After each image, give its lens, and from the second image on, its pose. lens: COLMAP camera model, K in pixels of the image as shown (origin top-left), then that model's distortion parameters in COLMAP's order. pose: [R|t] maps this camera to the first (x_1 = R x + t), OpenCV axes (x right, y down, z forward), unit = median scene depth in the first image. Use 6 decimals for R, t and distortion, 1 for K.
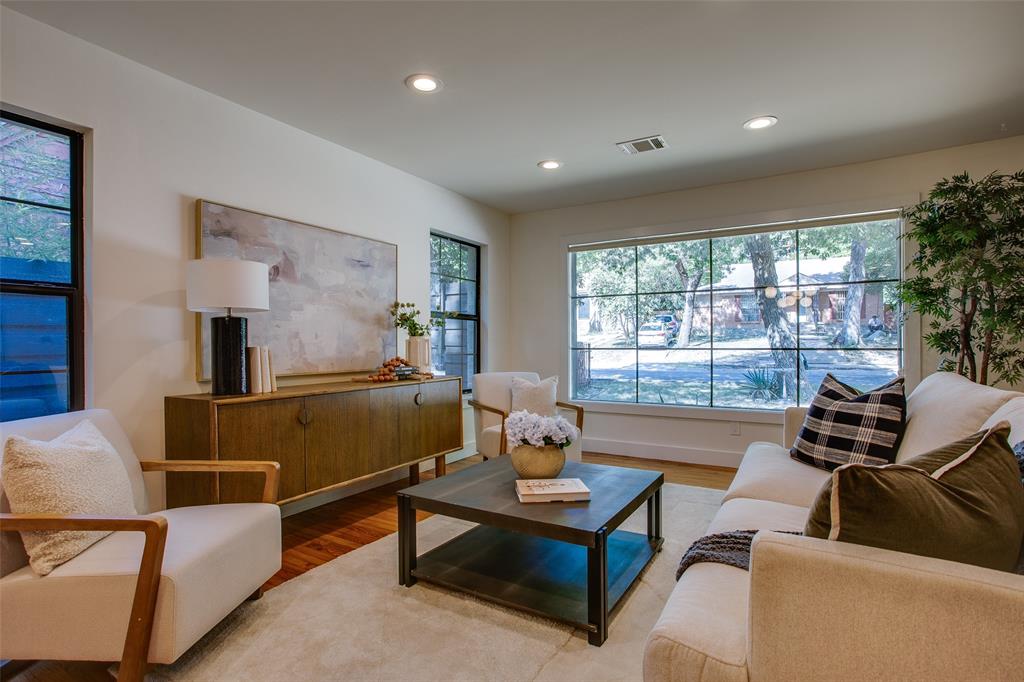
lens RADIAL K [[495.9, 0, 517.0], [0, 495.9, 346.7], [0, 0, 1]] dist [-0.025339, 0.001234]
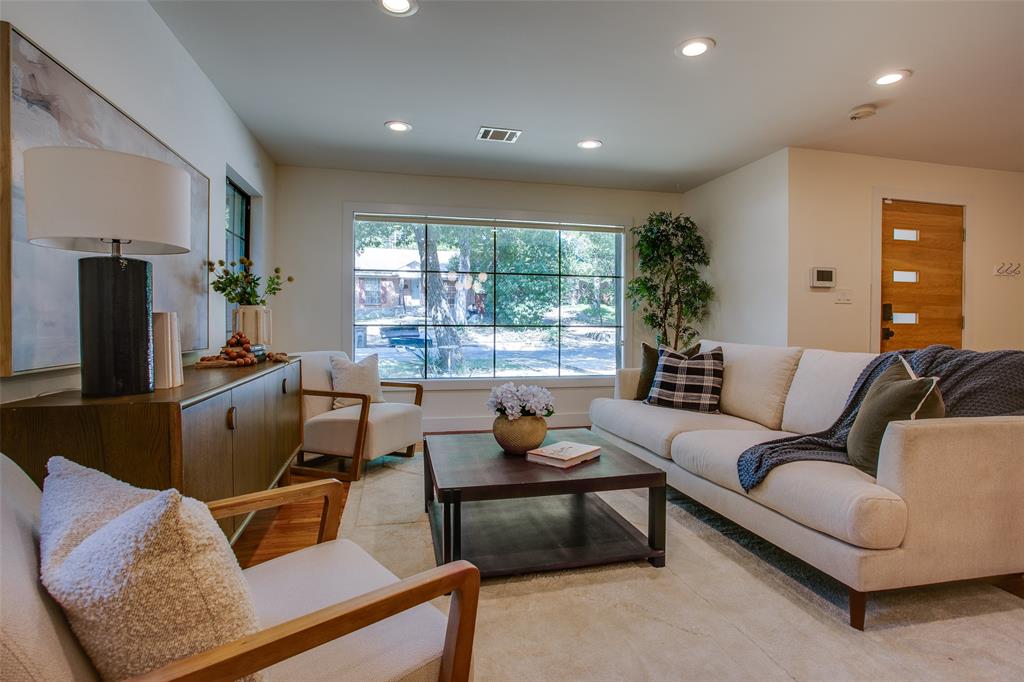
lens RADIAL K [[495.9, 0, 513.0], [0, 495.9, 336.3], [0, 0, 1]] dist [-0.025339, 0.001234]
pose [[0.720049, -0.007367, 0.693884, -0.519849], [-0.006084, 0.999838, 0.016929, 0.013755], [-0.693896, -0.016411, 0.719888, 0.218988]]
